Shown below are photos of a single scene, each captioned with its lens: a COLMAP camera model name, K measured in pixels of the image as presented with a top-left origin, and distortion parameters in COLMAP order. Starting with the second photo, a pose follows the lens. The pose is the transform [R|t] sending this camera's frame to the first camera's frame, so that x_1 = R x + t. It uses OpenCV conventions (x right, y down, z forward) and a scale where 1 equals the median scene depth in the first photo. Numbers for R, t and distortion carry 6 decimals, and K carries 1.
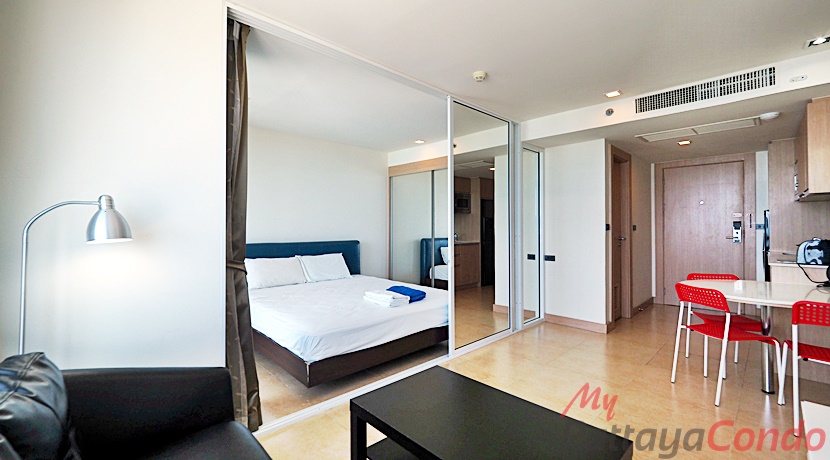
lens RADIAL K [[346.7, 0, 415.0], [0, 346.7, 230.0], [0, 0, 1]] dist [0.000127, -0.000005]
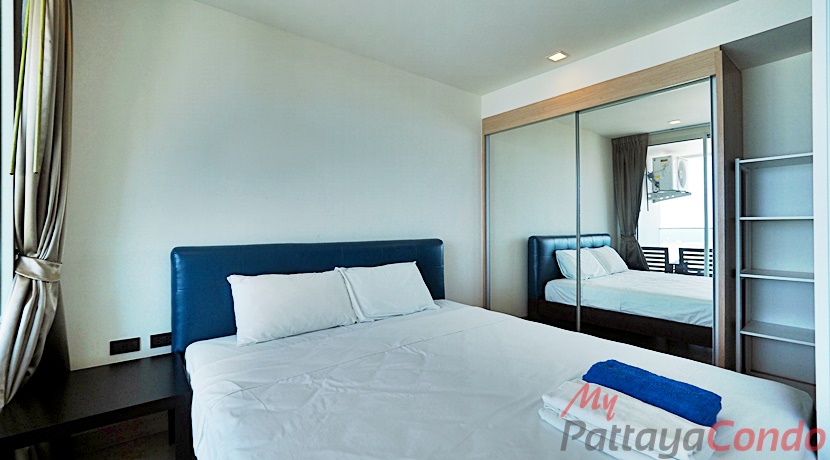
lens RADIAL K [[346.7, 0, 415.0], [0, 346.7, 230.0], [0, 0, 1]] dist [0.000127, -0.000005]
pose [[0.994865, 0.000188, -0.101209, -0.146650], [-0.000111, 1.000000, 0.000767, 0.014964], [0.101209, -0.000751, 0.994865, 0.420153]]
